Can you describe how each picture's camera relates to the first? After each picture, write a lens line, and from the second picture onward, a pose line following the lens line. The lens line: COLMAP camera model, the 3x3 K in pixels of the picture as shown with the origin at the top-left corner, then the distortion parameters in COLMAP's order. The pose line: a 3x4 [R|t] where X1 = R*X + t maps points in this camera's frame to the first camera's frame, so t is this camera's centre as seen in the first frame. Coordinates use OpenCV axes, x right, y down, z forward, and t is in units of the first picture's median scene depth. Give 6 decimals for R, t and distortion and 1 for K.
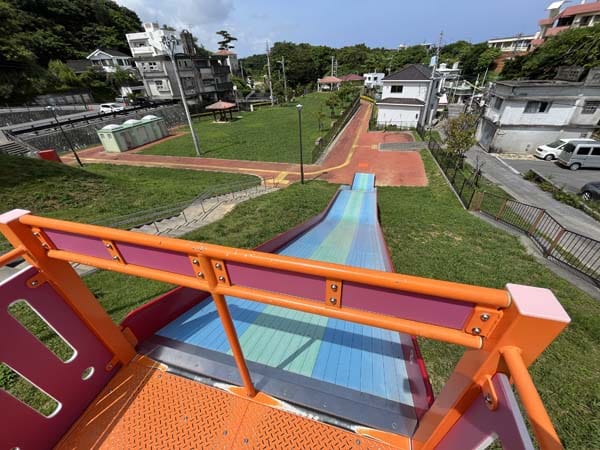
lens RADIAL K [[243.7, 0, 301.6], [0, 243.7, 225.2], [0, 0, 1]] dist [-0.003888, 0.000084]
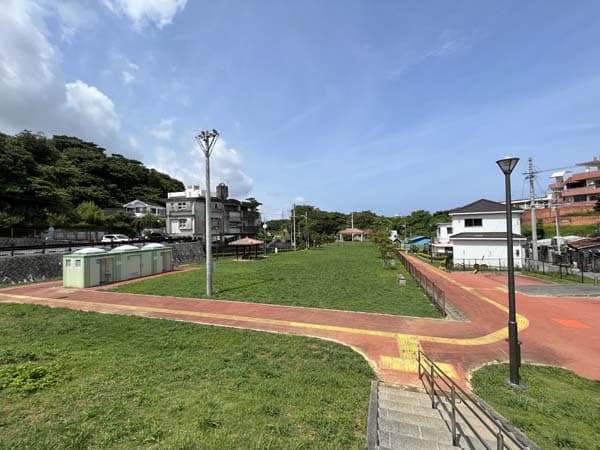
lens RADIAL K [[243.7, 0, 301.6], [0, 243.7, 225.2], [0, 0, 1]] dist [-0.003888, 0.000084]
pose [[0.999451, 0.019160, -0.027026, -0.111788], [-0.031125, 0.822488, -0.567931, -0.061785], [0.011347, 0.568460, 0.822632, 0.256655]]
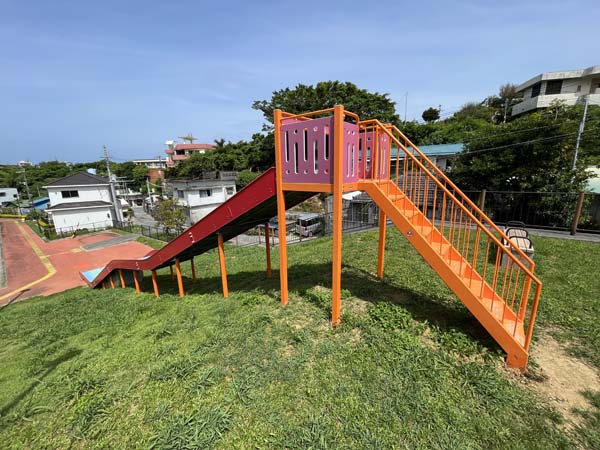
lens RADIAL K [[243.7, 0, 301.6], [0, 243.7, 225.2], [0, 0, 1]] dist [-0.003888, 0.000084]
pose [[0.389947, -0.173605, 0.904324, -0.089216], [0.515672, 0.854803, -0.058261, 0.035470], [-0.762905, 0.489053, 0.422851, -0.000628]]
